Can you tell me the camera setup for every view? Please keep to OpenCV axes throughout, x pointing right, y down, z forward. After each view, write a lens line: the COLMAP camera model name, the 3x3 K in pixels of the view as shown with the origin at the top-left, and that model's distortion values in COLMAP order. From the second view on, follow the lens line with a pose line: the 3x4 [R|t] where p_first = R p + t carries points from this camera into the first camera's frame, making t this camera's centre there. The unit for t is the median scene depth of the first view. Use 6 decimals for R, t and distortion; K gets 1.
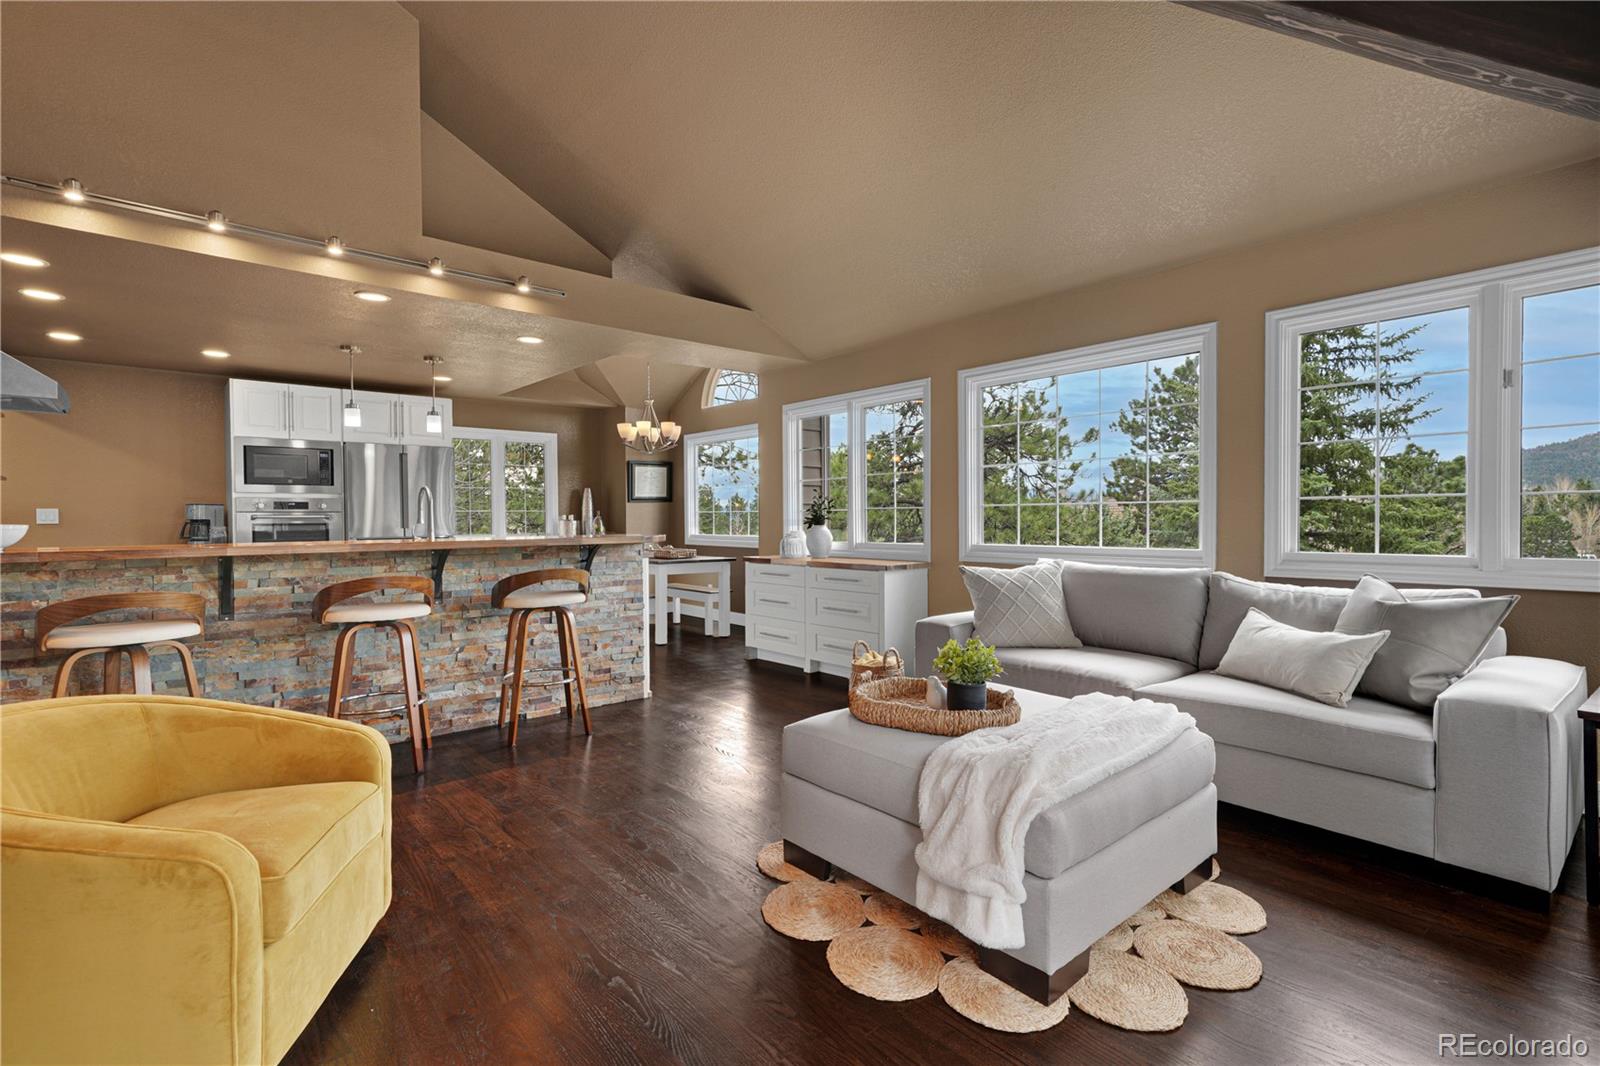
lens RADIAL K [[732.5, 0, 801.1], [0, 732.5, 530.1], [0, 0, 1]] dist [0.020445, -0.000164]
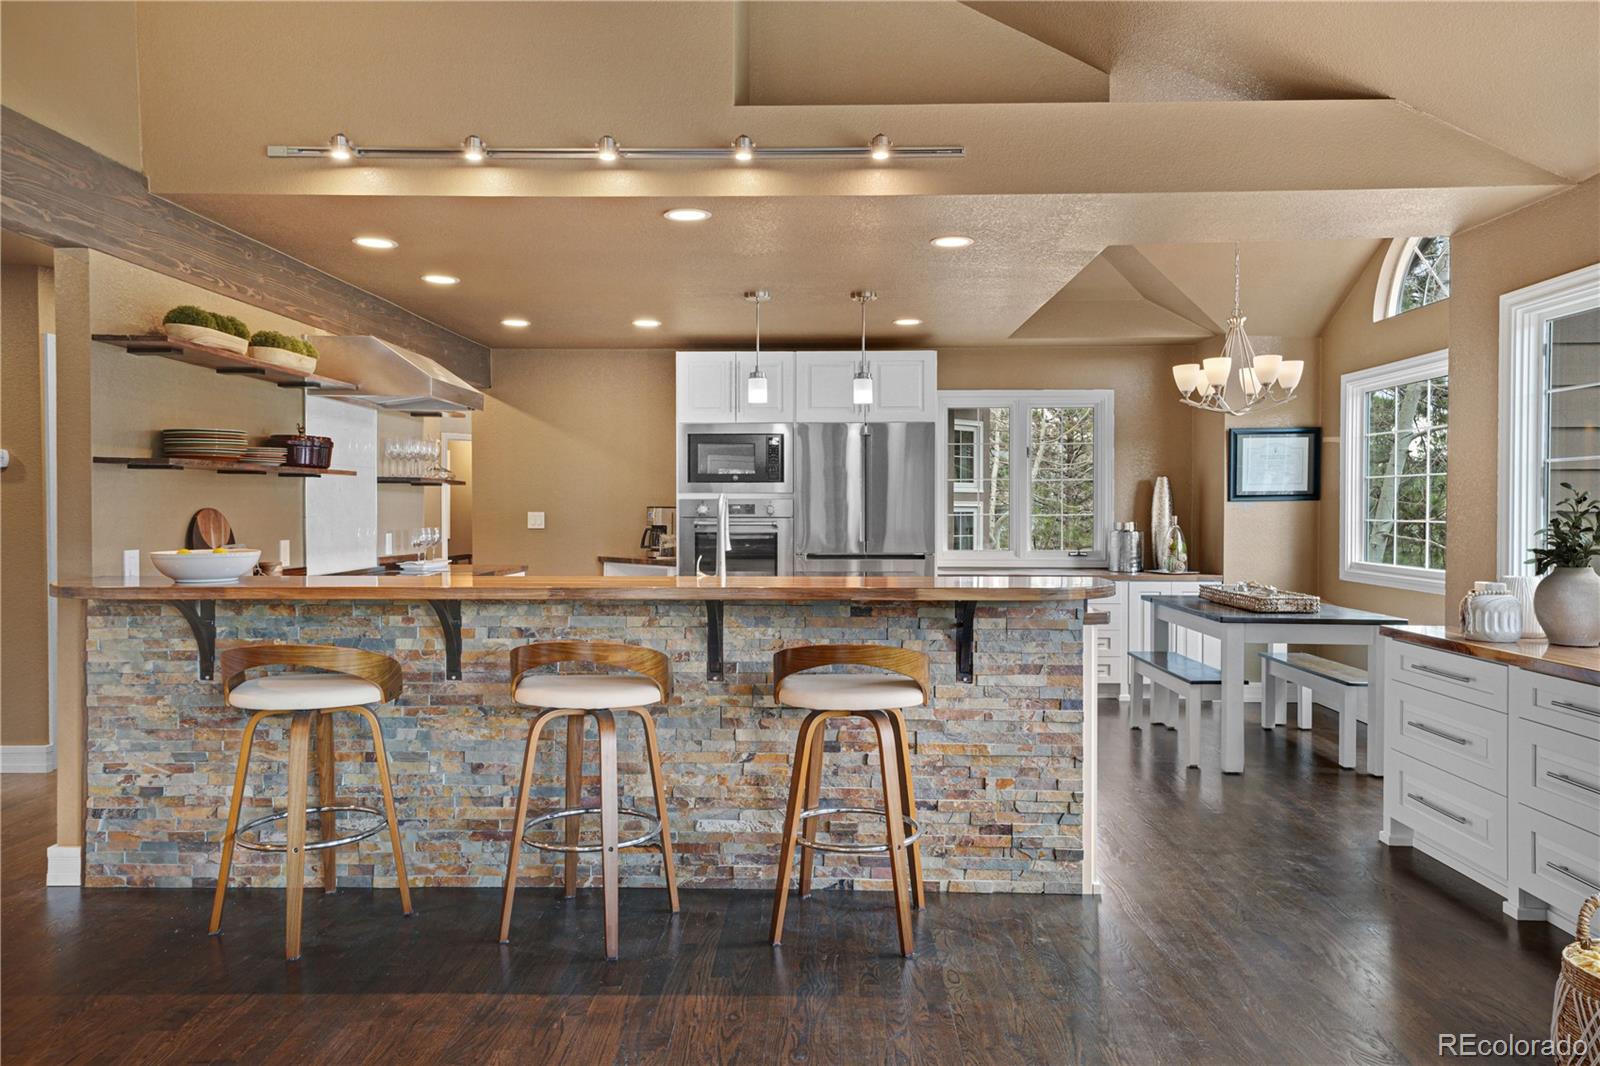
lens RADIAL K [[1065.6, 0, 801.1], [0, 1065.6, 524.8], [0, 0, 1]] dist [0.027126, 0.001366]
pose [[0.741434, 0.018915, -0.670759, 0.150064], [-0.020045, 0.999781, 0.006035, -0.035284], [0.670726, 0.008971, 0.741651, 0.315467]]
